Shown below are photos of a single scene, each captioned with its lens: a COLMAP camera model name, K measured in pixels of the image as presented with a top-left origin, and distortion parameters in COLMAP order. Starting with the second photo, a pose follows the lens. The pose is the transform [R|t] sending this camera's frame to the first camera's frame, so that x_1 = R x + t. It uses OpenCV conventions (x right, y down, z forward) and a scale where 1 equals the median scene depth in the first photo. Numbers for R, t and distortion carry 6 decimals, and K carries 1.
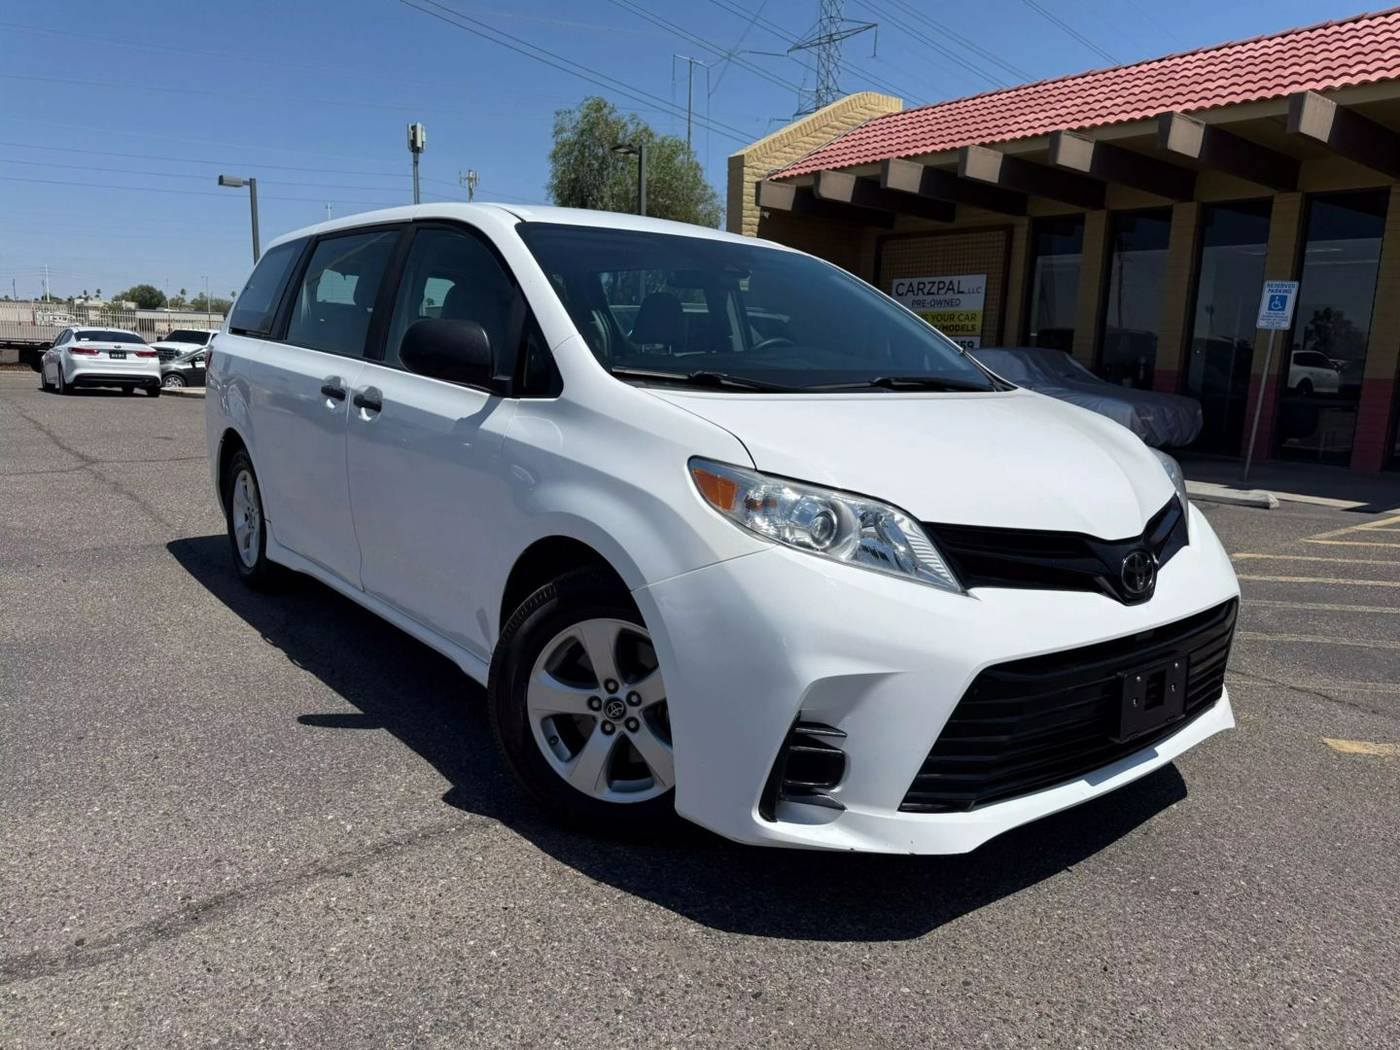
lens RADIAL K [[998.3, 0, 696.9], [0, 998.3, 531.0], [0, 0, 1]] dist [-0.001549, -0.000424]
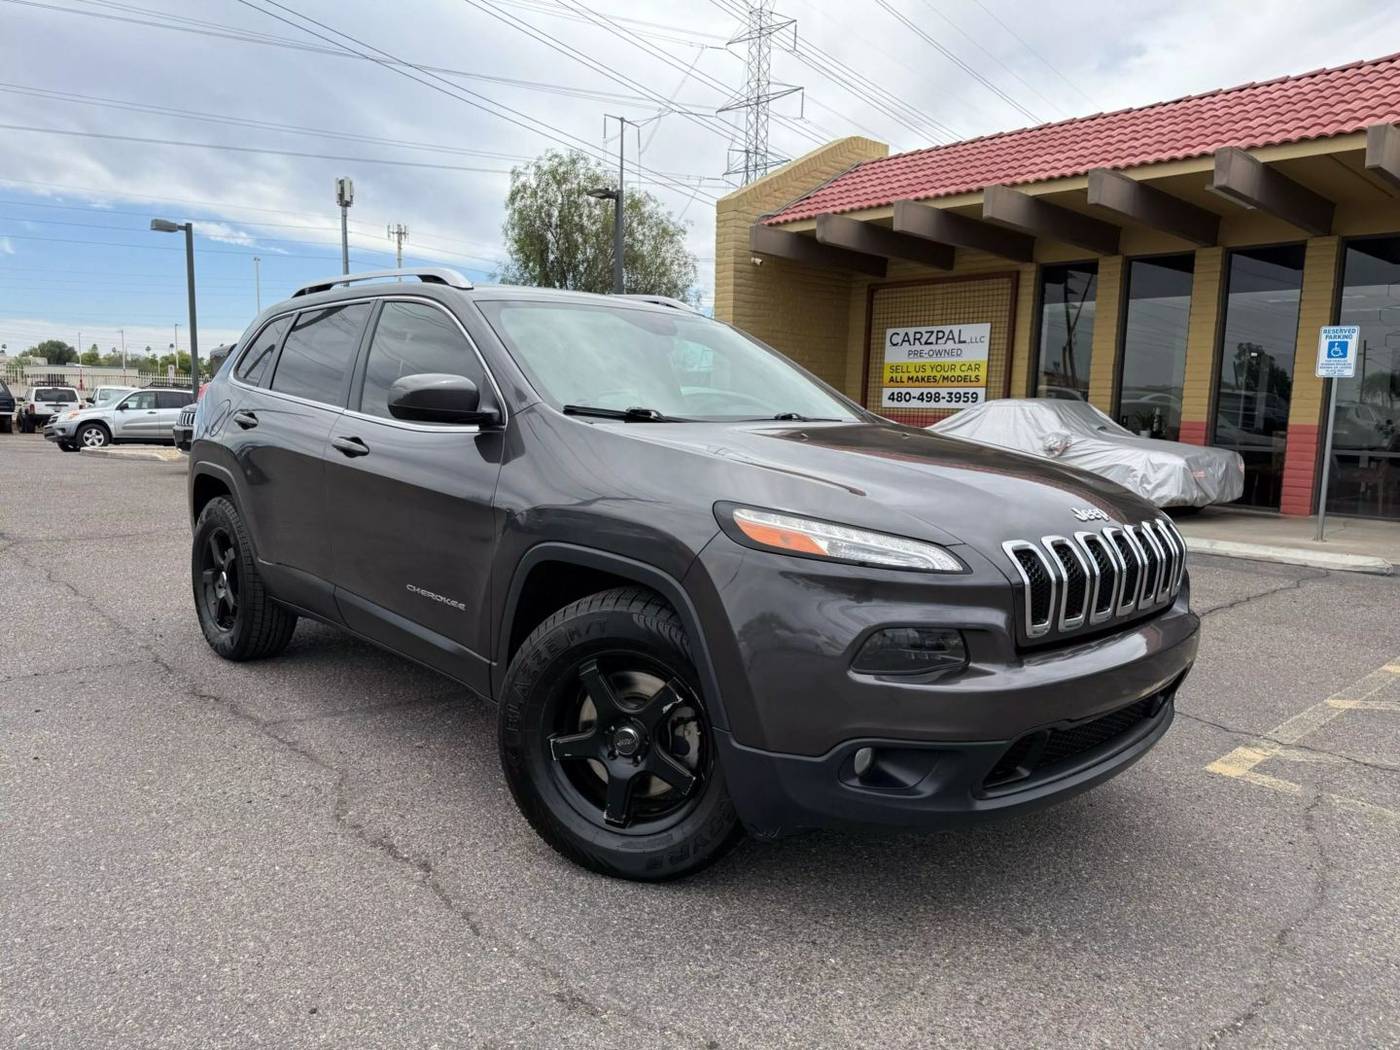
lens RADIAL K [[998.3, 0, 696.9], [0, 998.3, 531.0], [0, 0, 1]] dist [-0.001549, -0.000424]
pose [[0.997469, -0.015244, 0.069454, -0.072748], [0.018820, 0.998515, -0.051122, -0.018687], [-0.068572, 0.052300, 0.996274, 0.097439]]
